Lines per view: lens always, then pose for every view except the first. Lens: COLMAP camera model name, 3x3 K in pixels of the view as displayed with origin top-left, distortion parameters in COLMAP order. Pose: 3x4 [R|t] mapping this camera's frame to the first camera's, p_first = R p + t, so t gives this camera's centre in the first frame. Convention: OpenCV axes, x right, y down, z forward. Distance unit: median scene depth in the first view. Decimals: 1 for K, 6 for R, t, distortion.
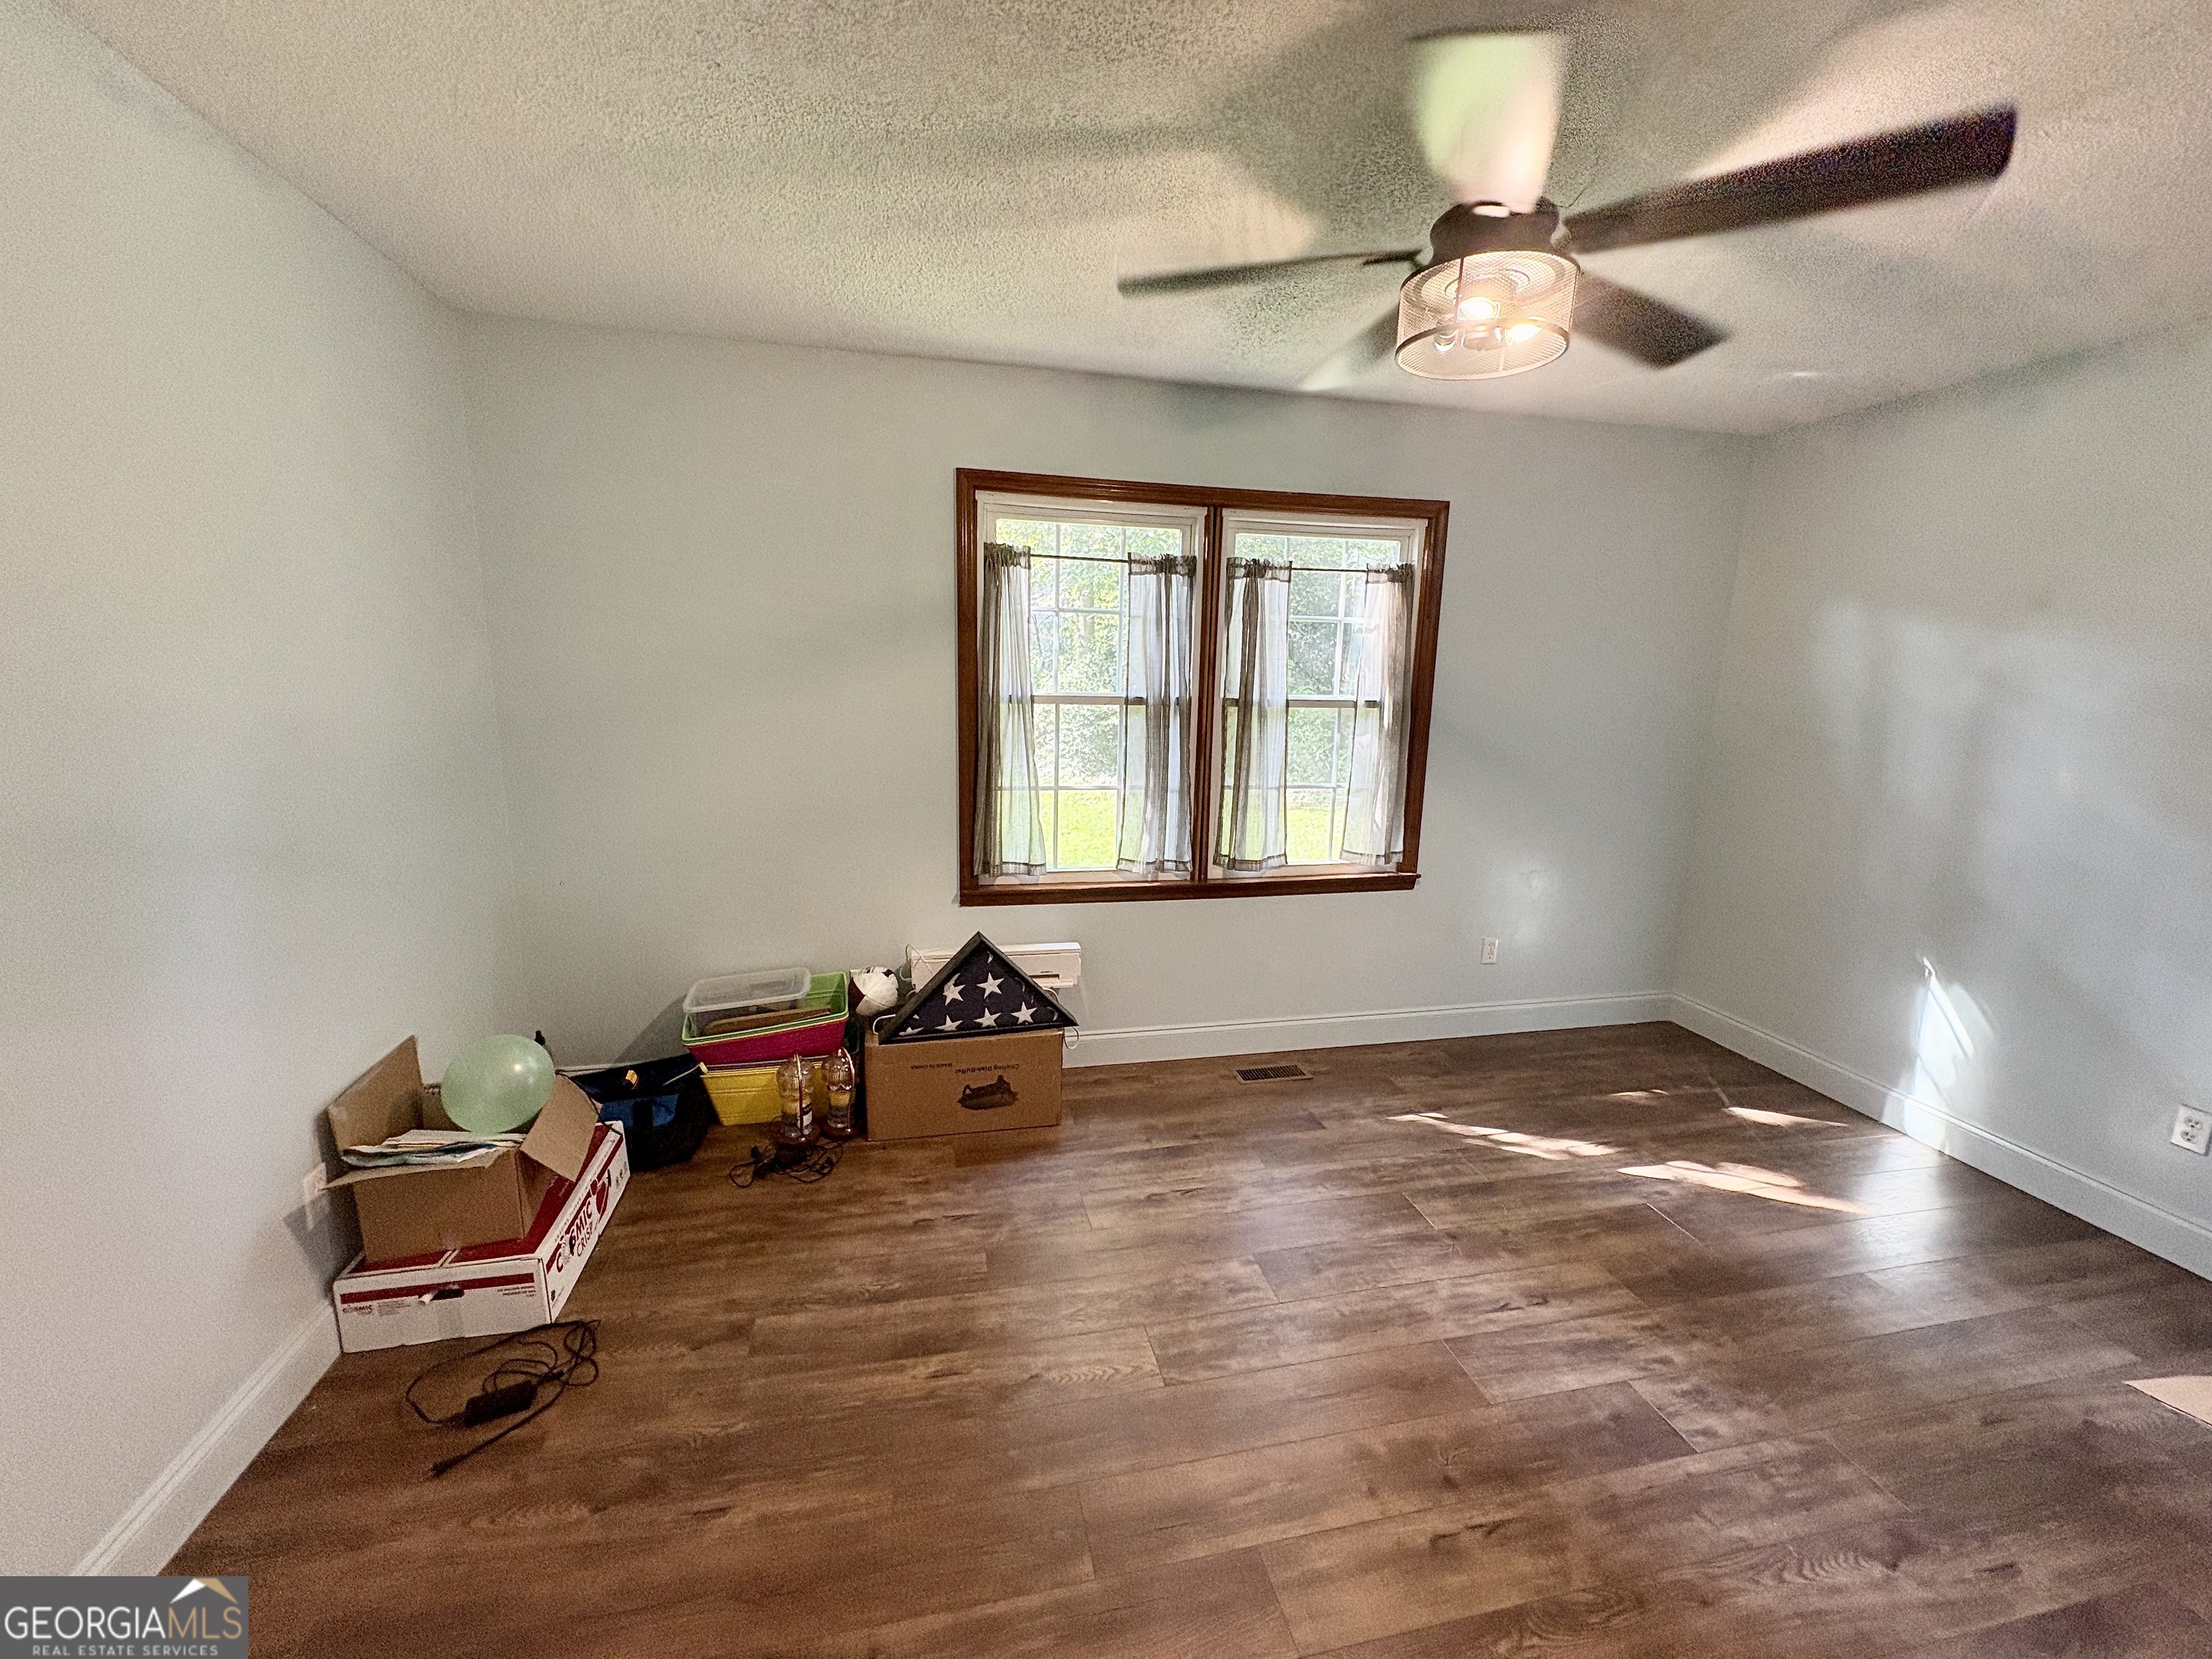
lens RADIAL K [[876.7, 0, 1104.6], [0, 876.7, 828.6], [0, 0, 1]] dist [-0.001579, -0.000517]
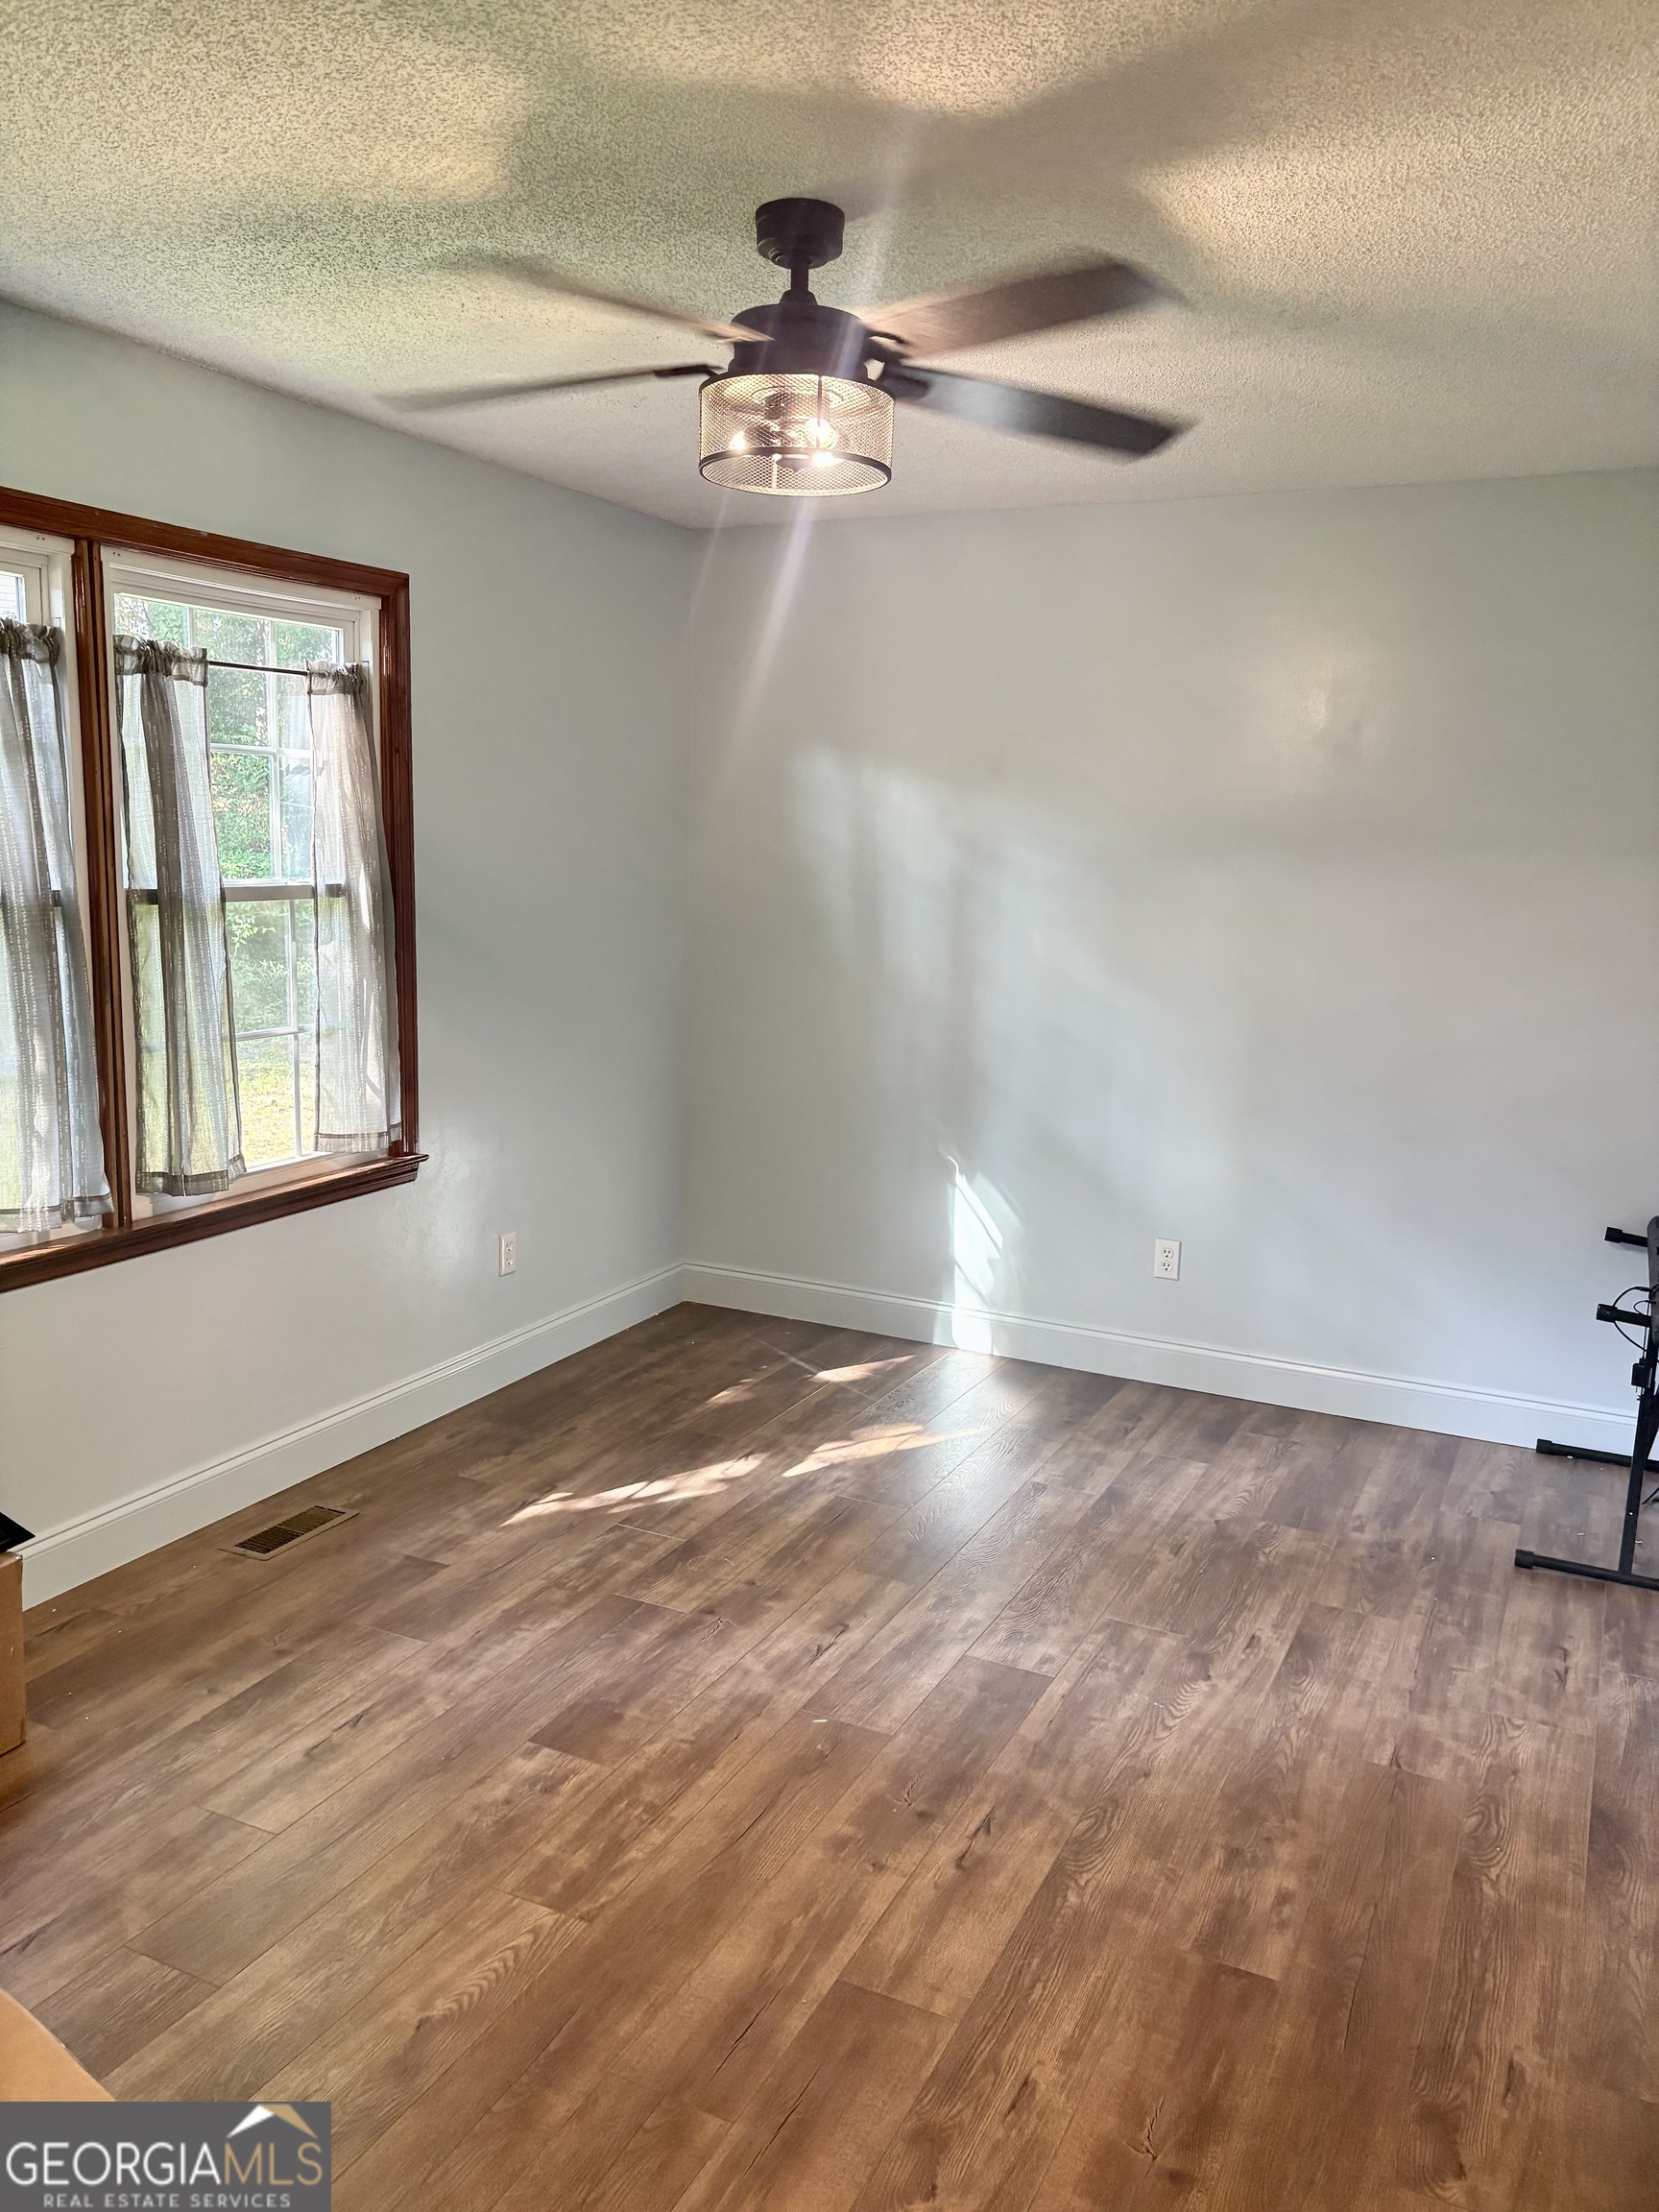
lens RADIAL K [[1656.2, 0, 837.6], [0, 1656.2, 1107.0], [0, 0, 1]] dist [0.009669, -0.005161]
pose [[0.621606, -0.135218, 0.771571, -0.455052], [0.131665, 0.989010, 0.067250, -0.028415], [-0.772186, 0.059786, 0.632578, 0.005562]]
